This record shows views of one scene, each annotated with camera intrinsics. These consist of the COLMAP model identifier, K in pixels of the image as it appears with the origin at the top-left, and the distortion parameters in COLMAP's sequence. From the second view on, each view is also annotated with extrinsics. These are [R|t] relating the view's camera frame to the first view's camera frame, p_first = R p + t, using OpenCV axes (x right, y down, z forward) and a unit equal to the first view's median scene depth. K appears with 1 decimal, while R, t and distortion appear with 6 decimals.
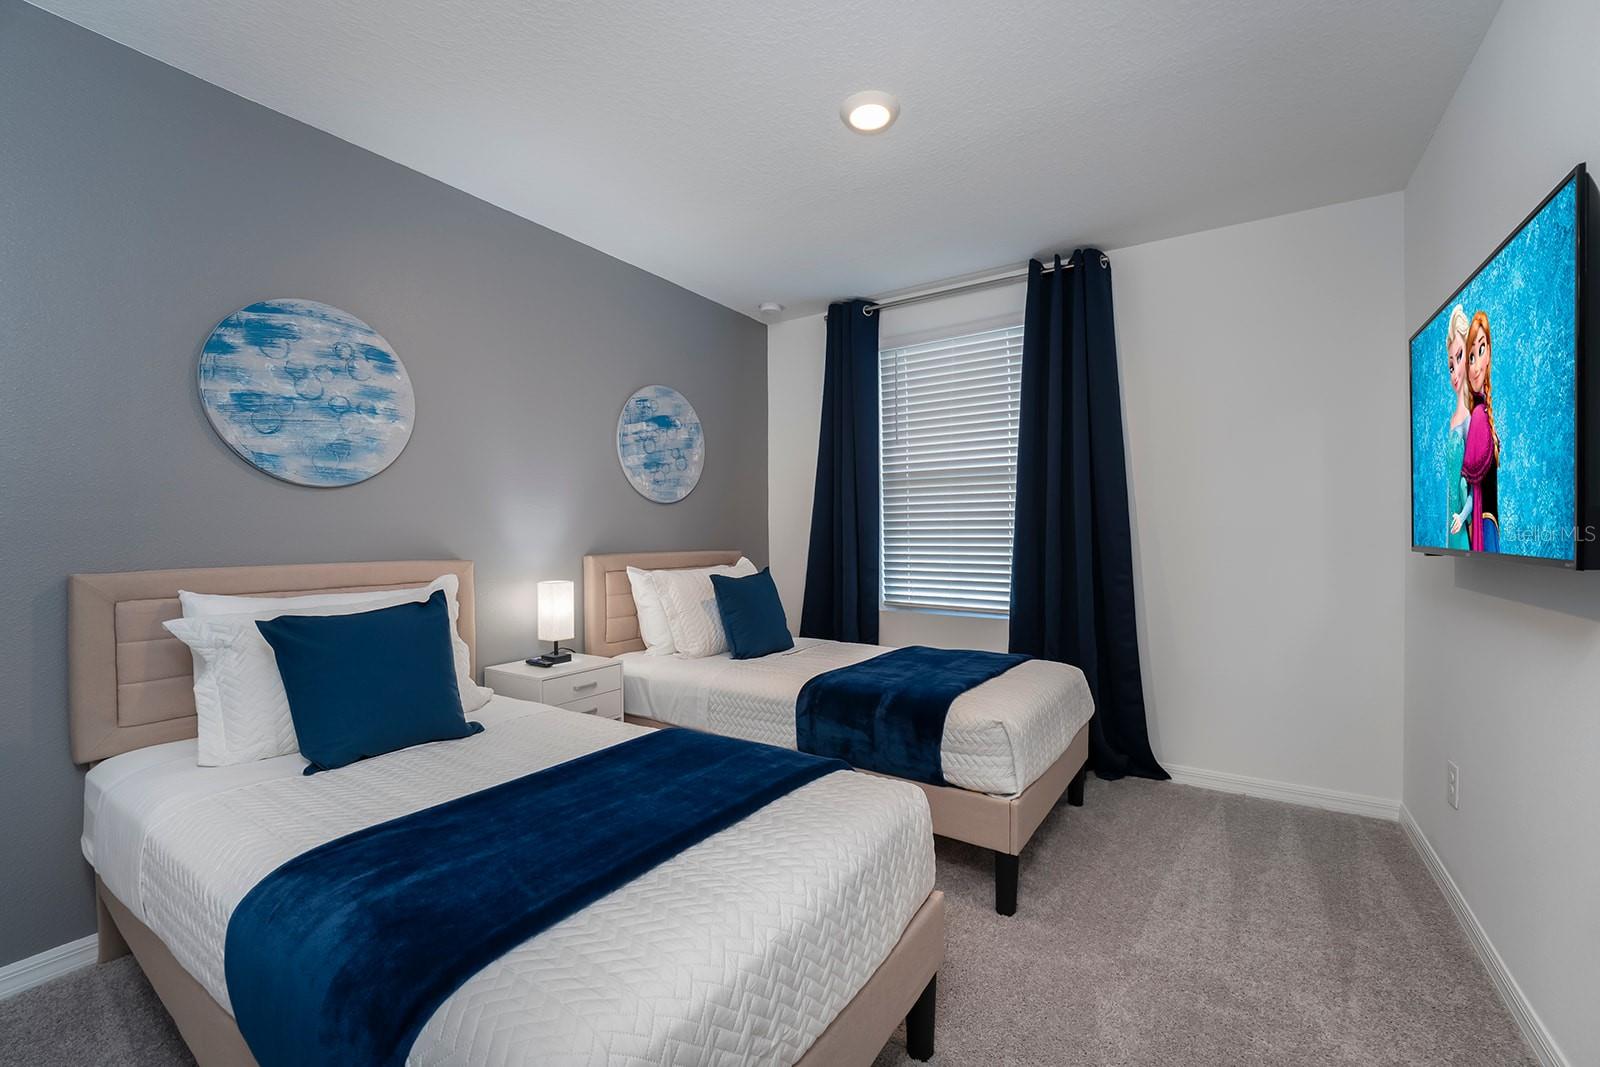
lens RADIAL K [[671.2, 0, 796.3], [0, 671.2, 540.1], [0, 0, 1]] dist [0.000892, -0.000203]
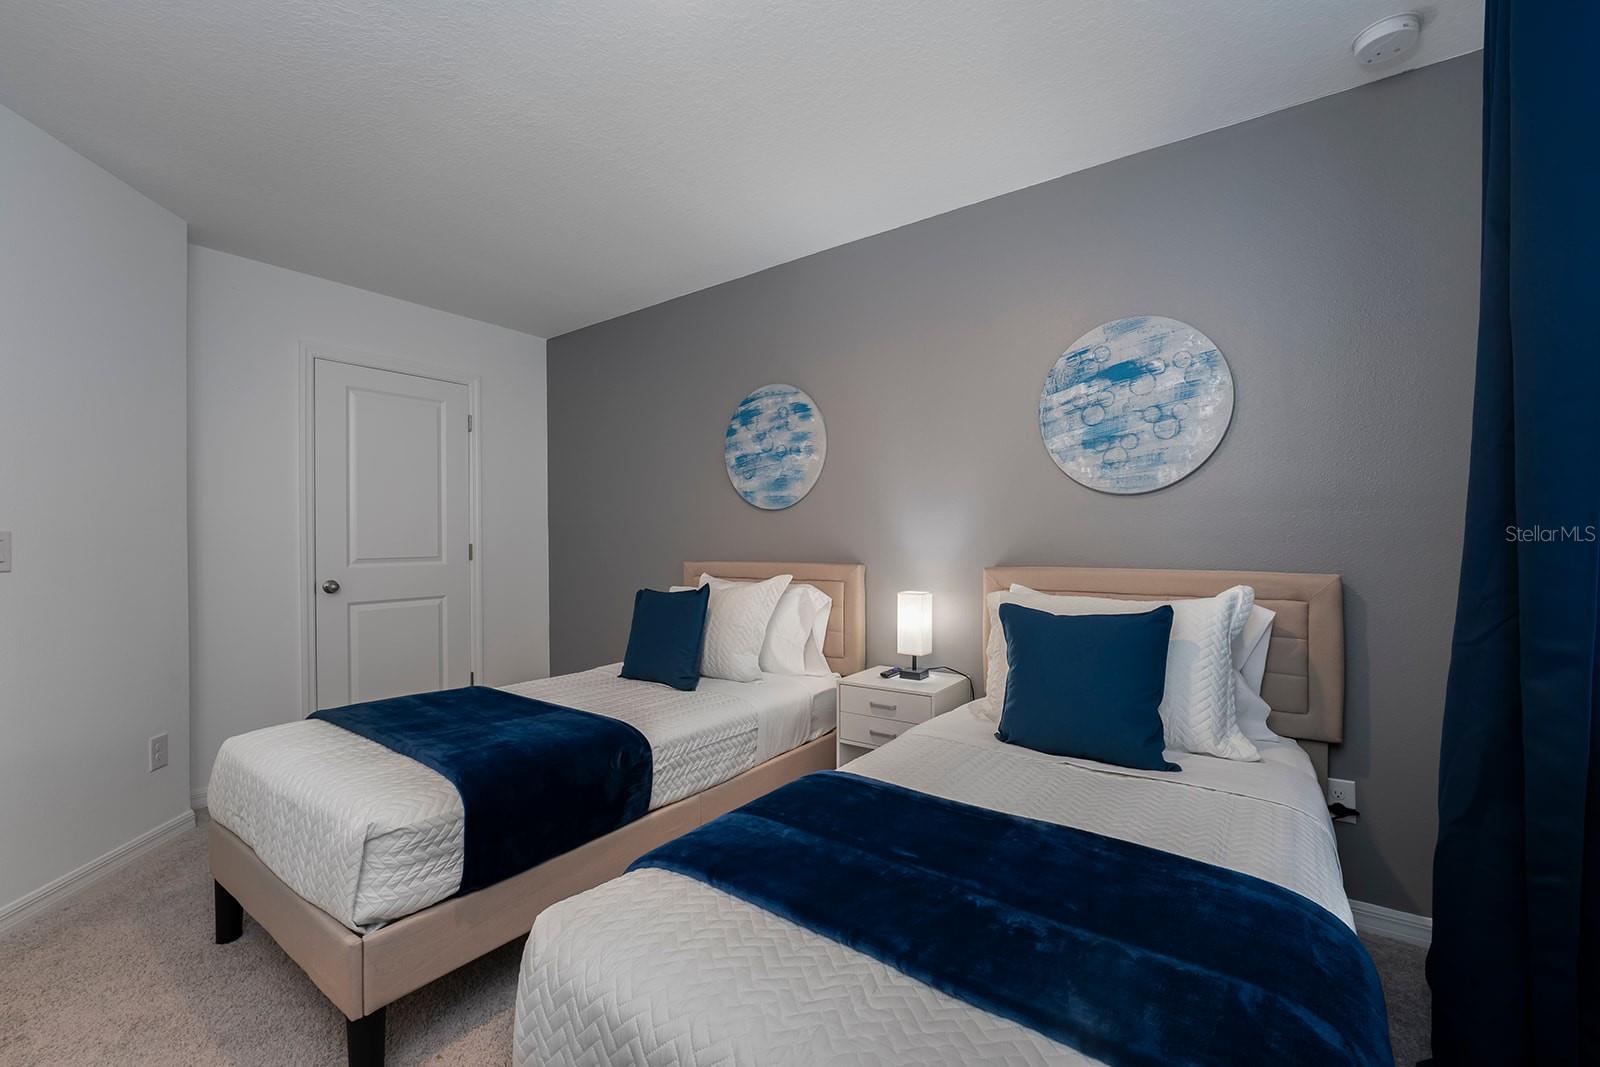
lens RADIAL K [[671.2, 0, 797.7], [0, 671.2, 536.2], [0, 0, 1]] dist [0.000892, -0.000203]
pose [[-0.038946, -0.007590, -0.999212, 0.694188], [-0.005928, 0.999955, -0.007365, -0.010454], [0.999224, 0.005637, -0.038989, 1.028523]]
